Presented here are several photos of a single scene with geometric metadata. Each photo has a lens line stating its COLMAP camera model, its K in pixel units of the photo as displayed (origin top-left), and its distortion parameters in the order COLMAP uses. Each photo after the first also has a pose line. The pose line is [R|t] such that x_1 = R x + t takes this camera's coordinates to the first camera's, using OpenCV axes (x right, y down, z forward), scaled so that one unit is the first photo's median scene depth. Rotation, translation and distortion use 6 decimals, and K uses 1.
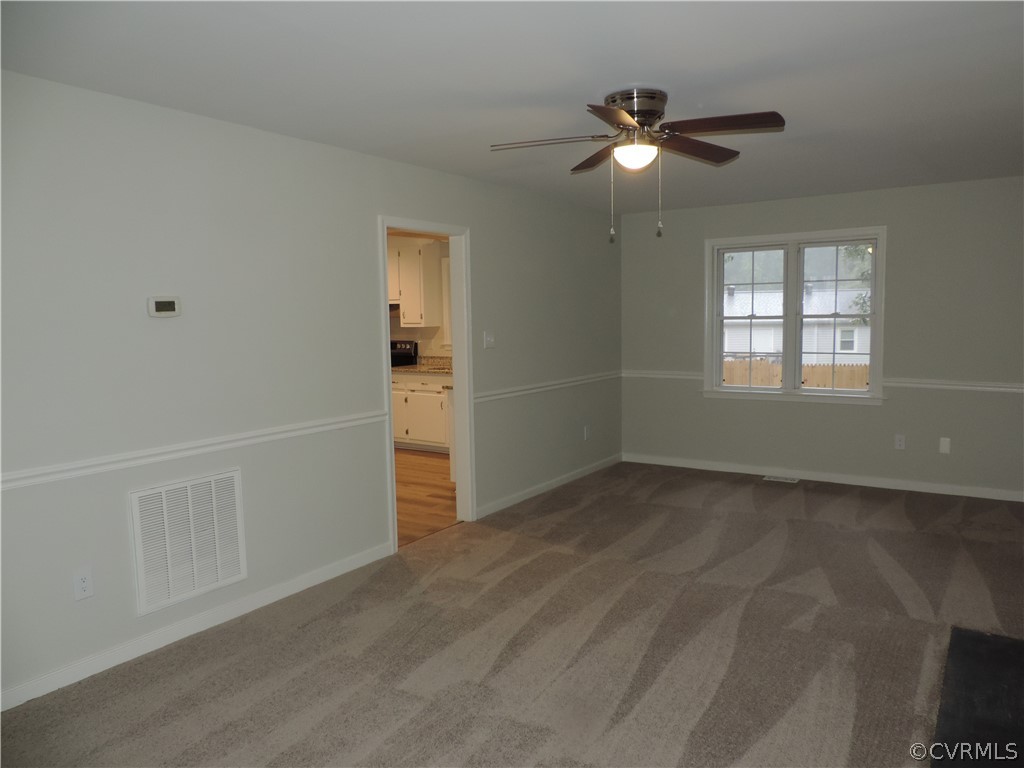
lens RADIAL K [[731.3, 0, 512.9], [0, 731.3, 390.5], [0, 0, 1]] dist [-0.006495, -0.002780]
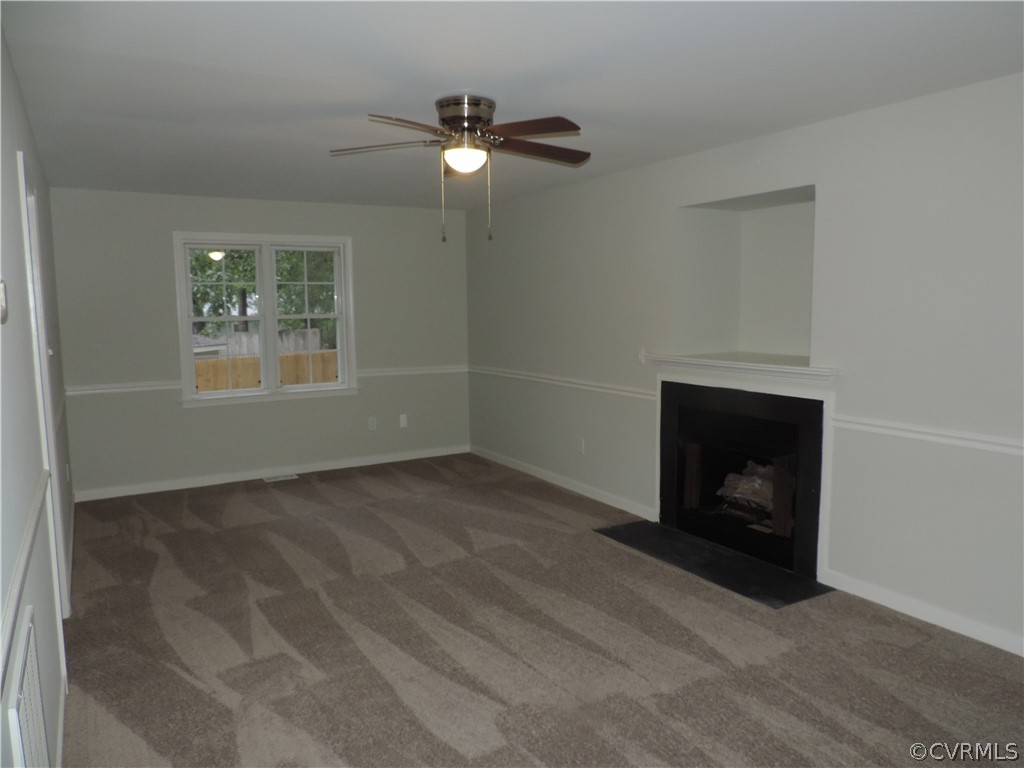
lens RADIAL K [[731.3, 0, 508.1], [0, 731.3, 379.2], [0, 0, 1]] dist [-0.006495, -0.002780]
pose [[0.449619, -0.080511, 0.889584, -0.578207], [0.098814, 0.994300, 0.040045, -0.036096], [-0.887738, 0.069899, 0.455012, 0.382153]]
